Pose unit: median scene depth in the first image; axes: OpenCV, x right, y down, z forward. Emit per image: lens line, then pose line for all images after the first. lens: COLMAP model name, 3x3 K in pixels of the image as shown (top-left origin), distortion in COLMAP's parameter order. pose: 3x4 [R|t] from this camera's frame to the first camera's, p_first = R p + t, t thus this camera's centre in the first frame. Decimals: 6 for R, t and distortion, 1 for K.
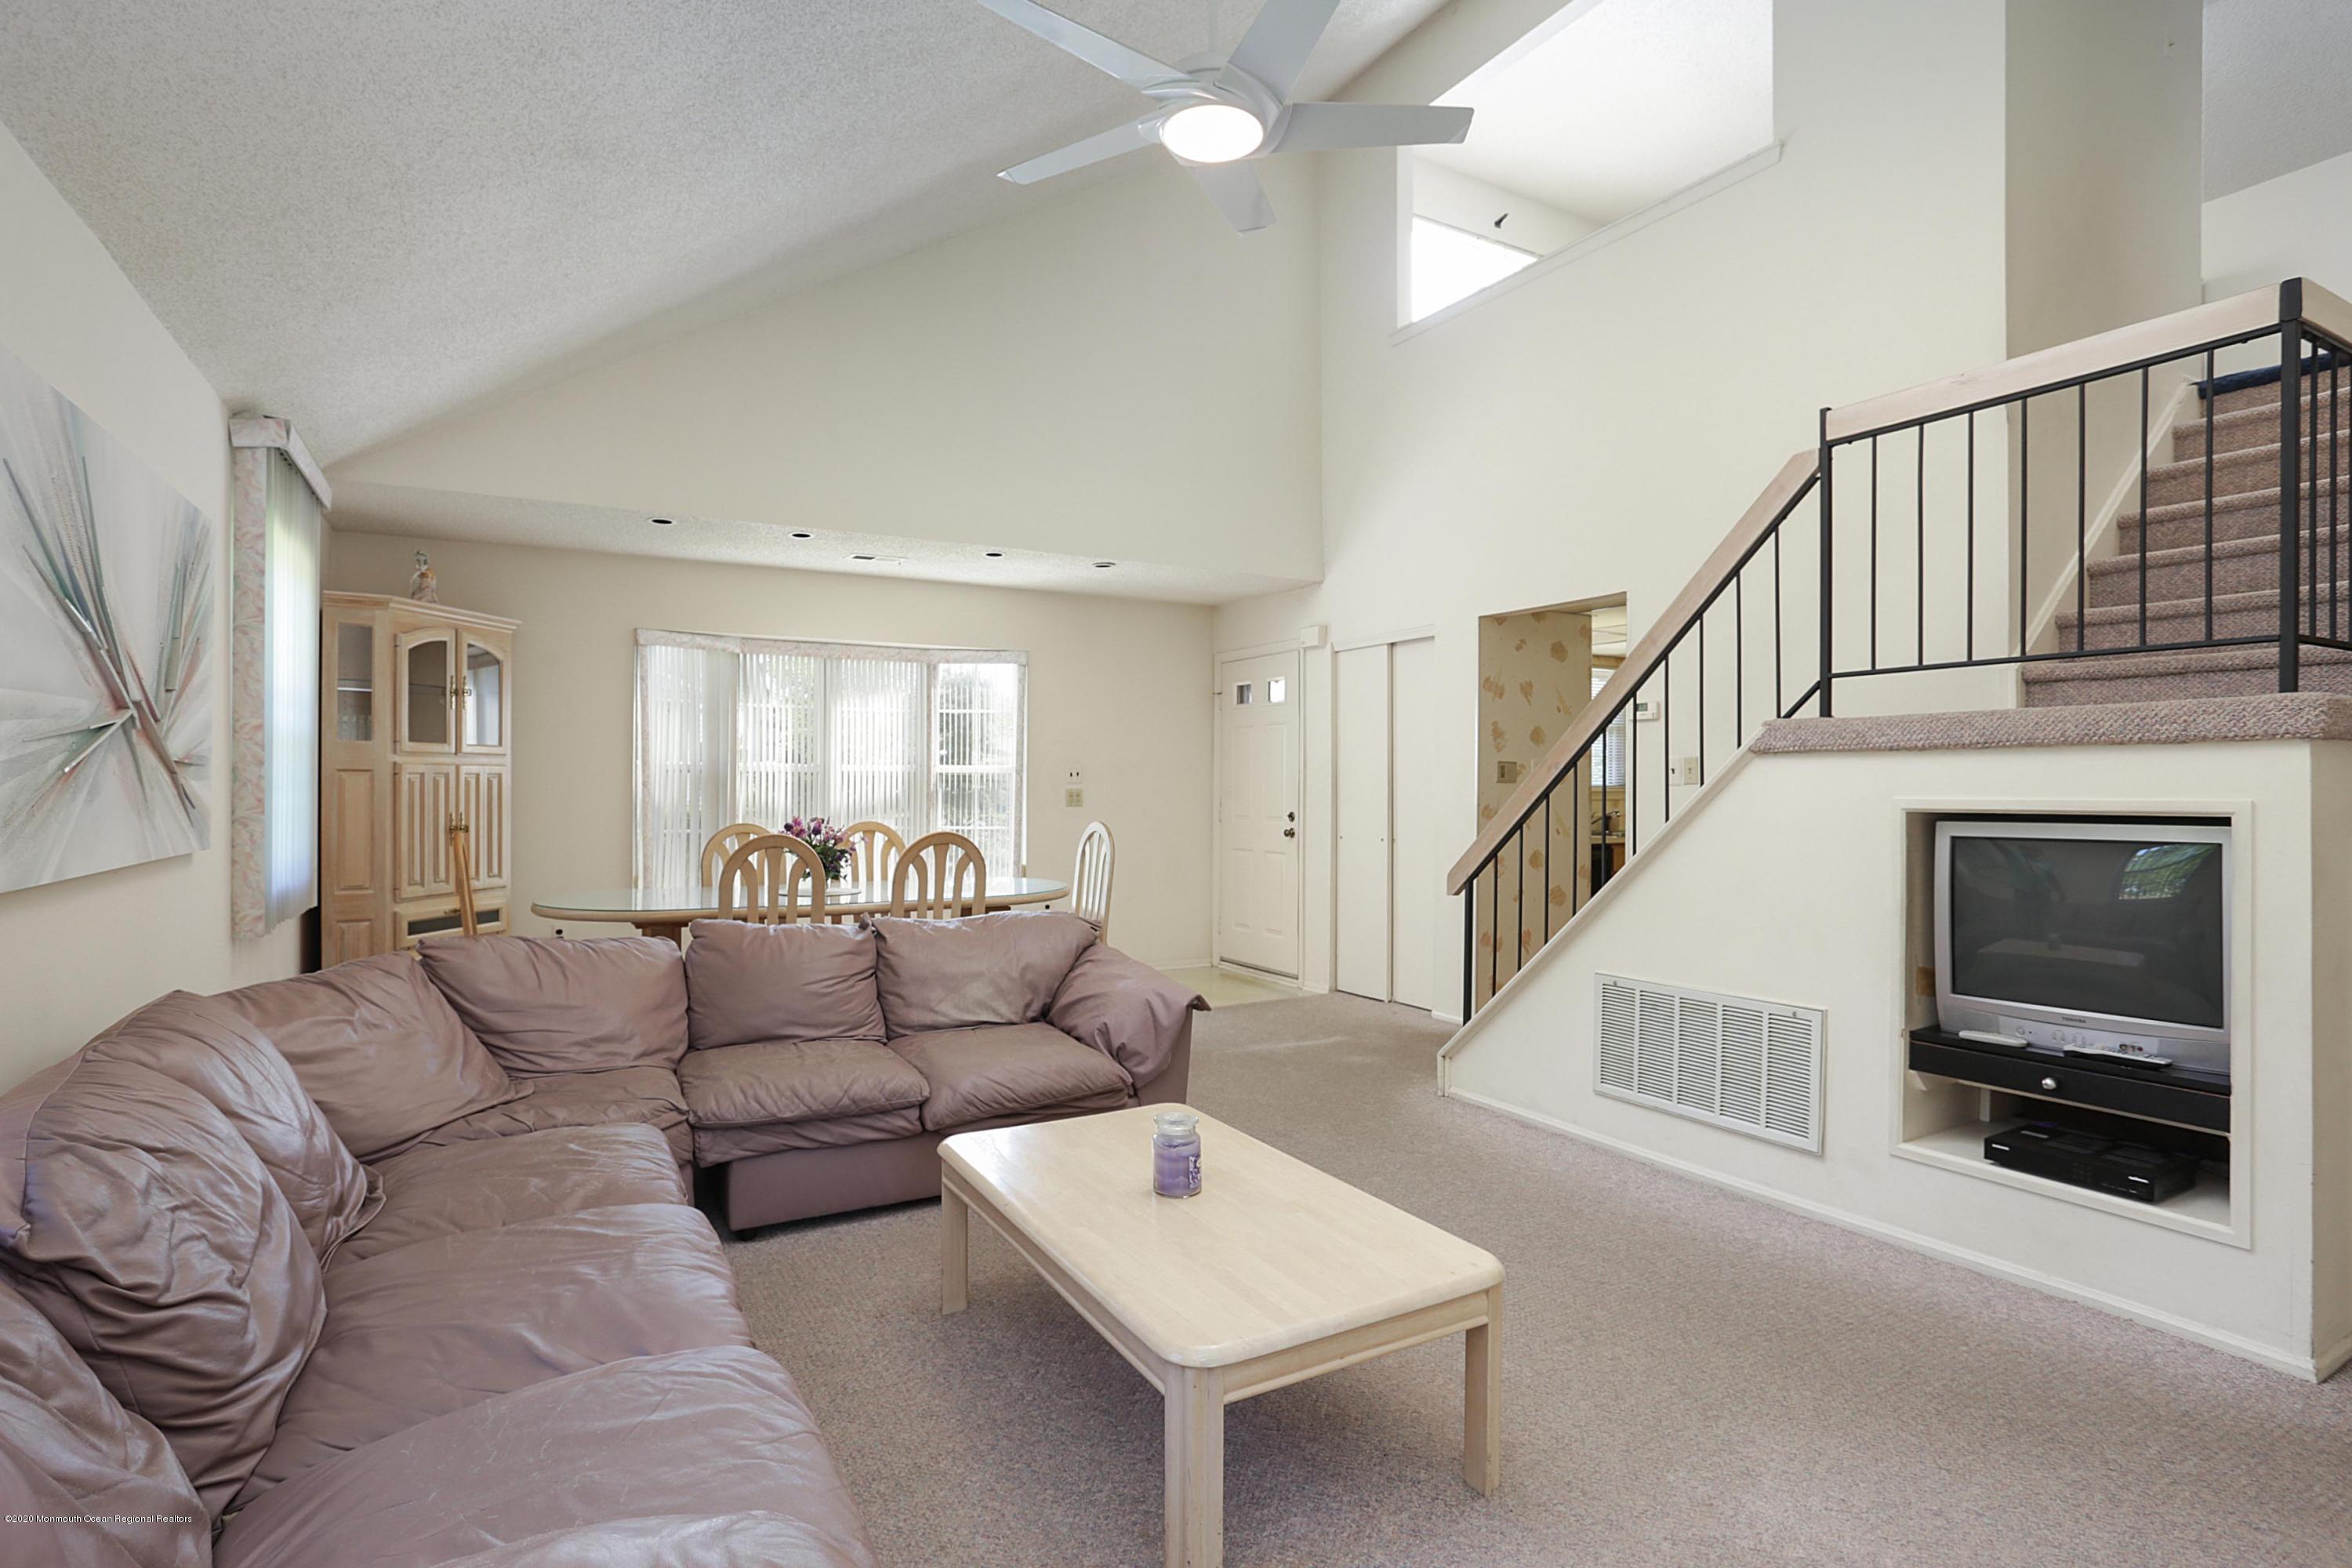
lens RADIAL K [[1181.8, 0, 1120.7], [0, 1181.8, 788.1], [0, 0, 1]] dist [-0.055083, 0.000509]
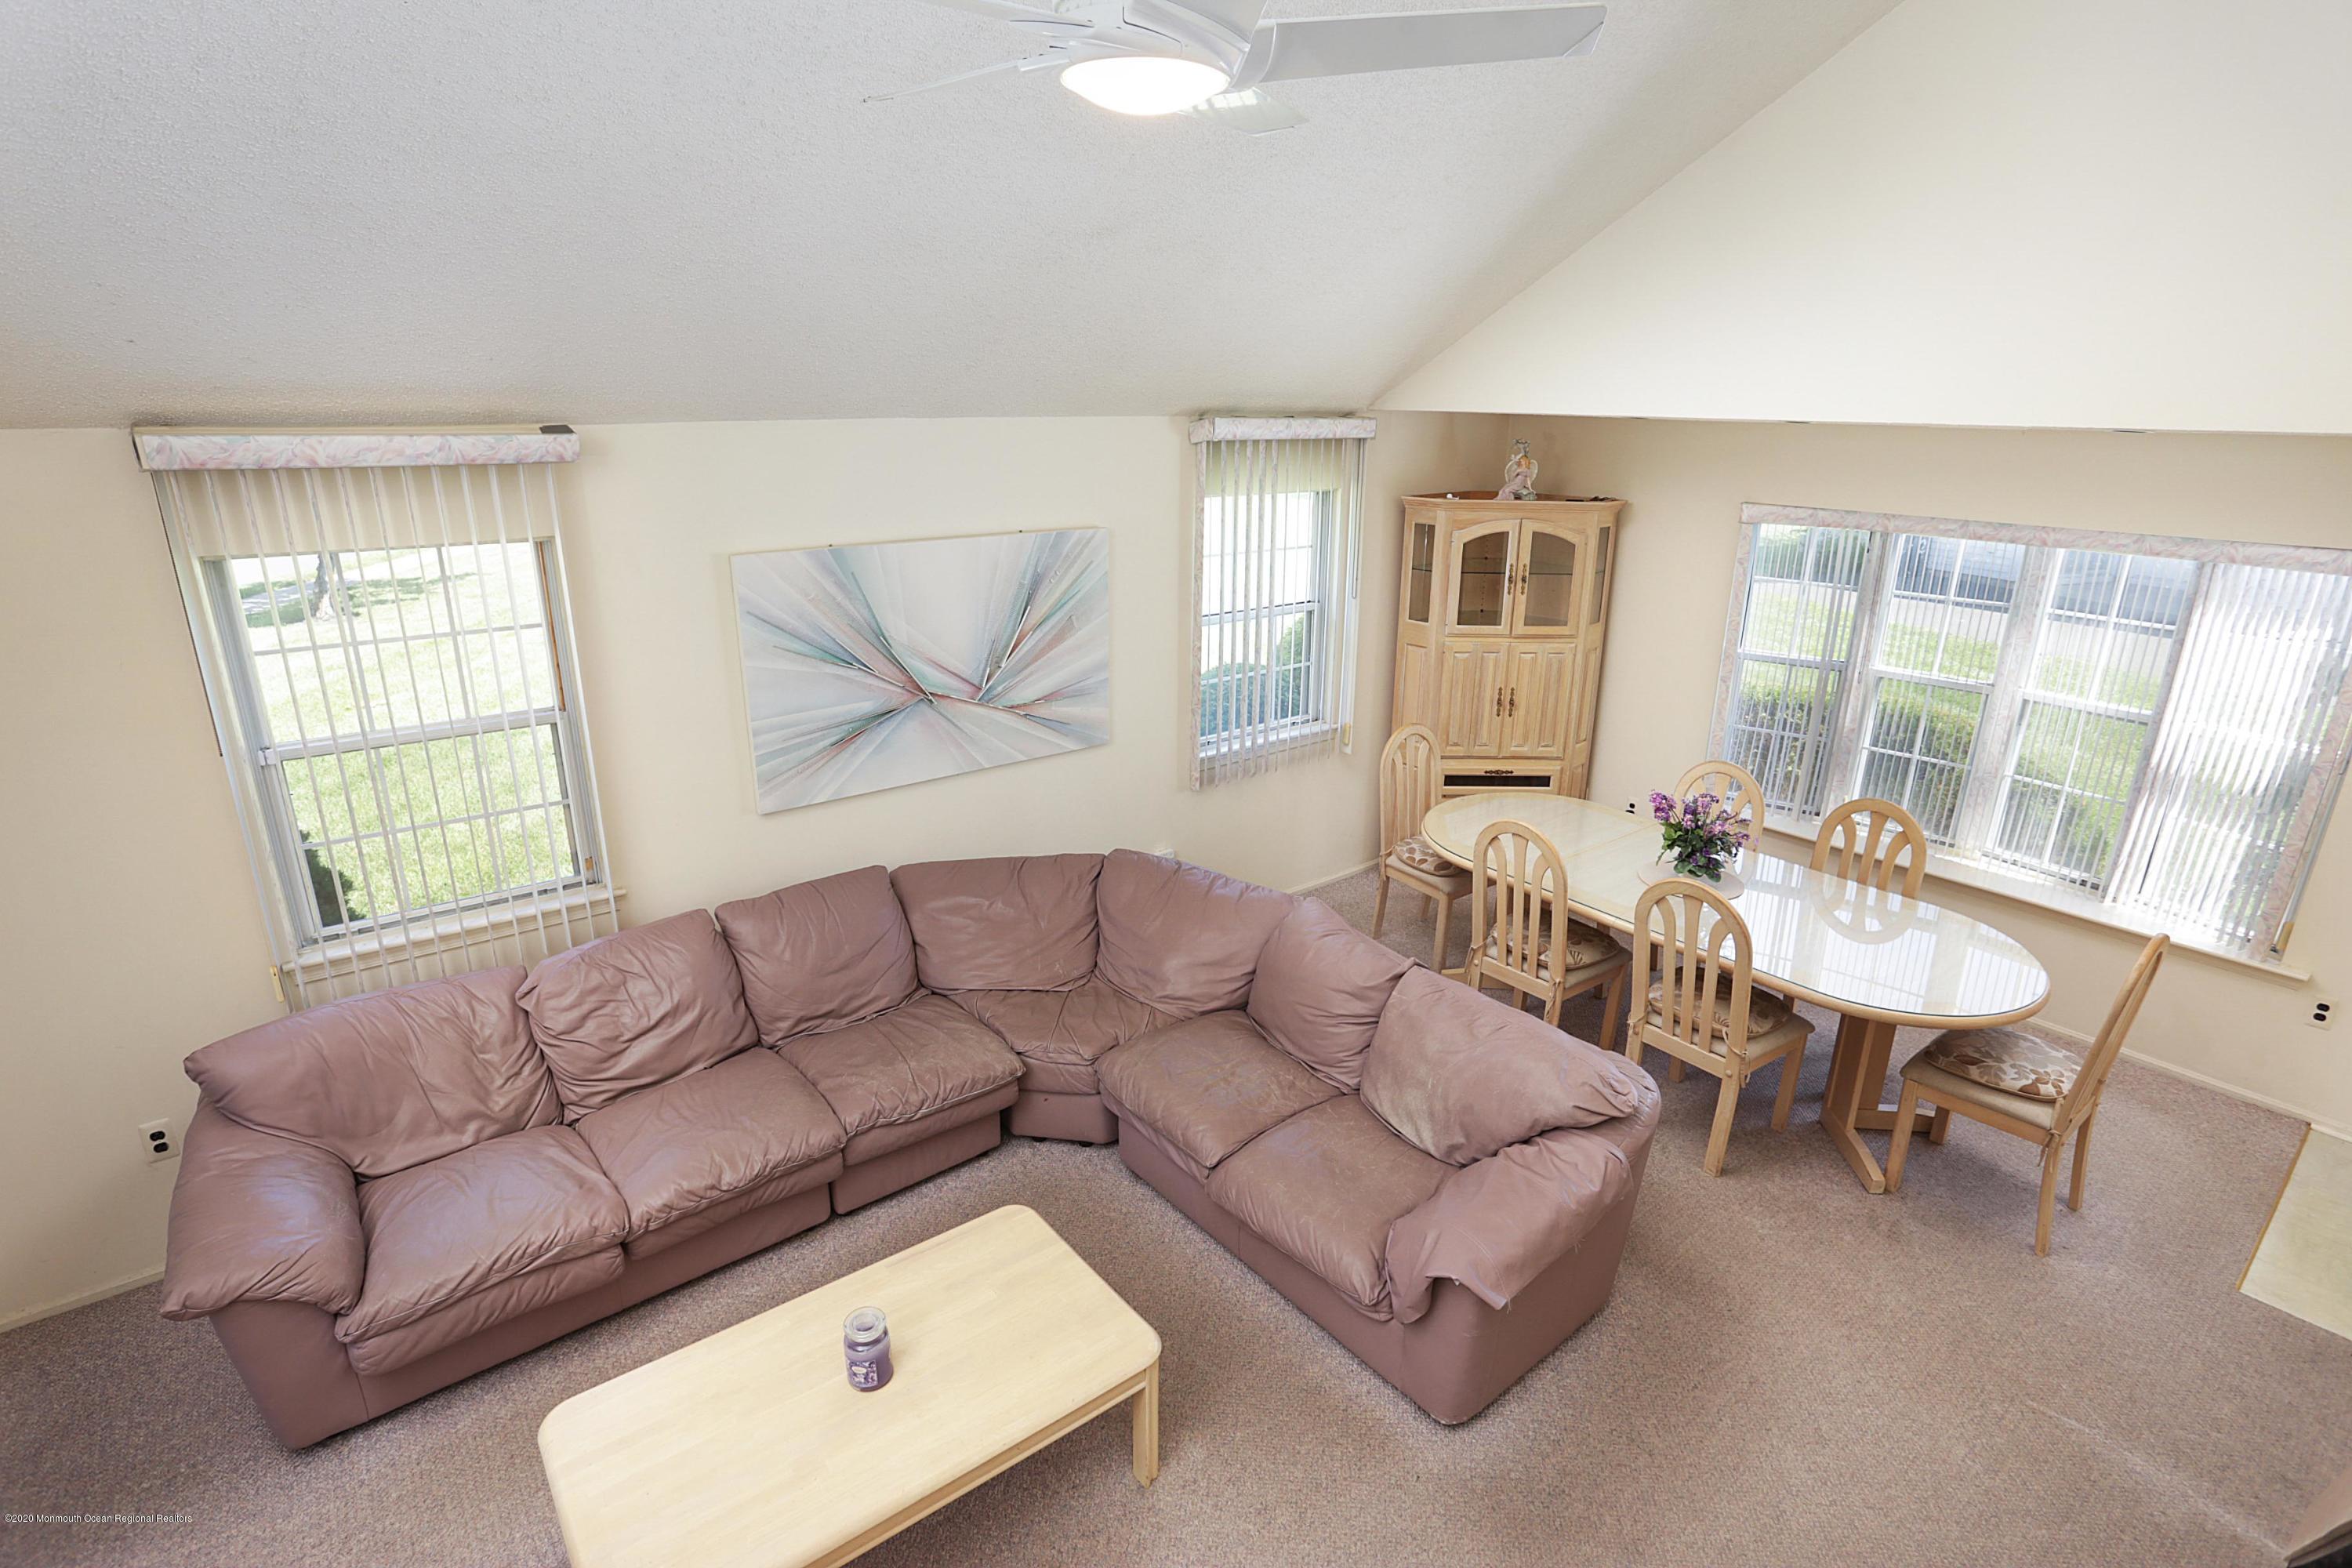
lens RADIAL K [[1148.7, 0, 1188.3], [0, 1148.7, 778.9], [0, 0, 1]] dist [-0.063553, 0.034446]
pose [[0.194987, 0.302754, -0.932909, 0.649220], [-0.007376, 0.951592, 0.307275, -0.362043], [0.980778, -0.053034, 0.187781, 0.788400]]
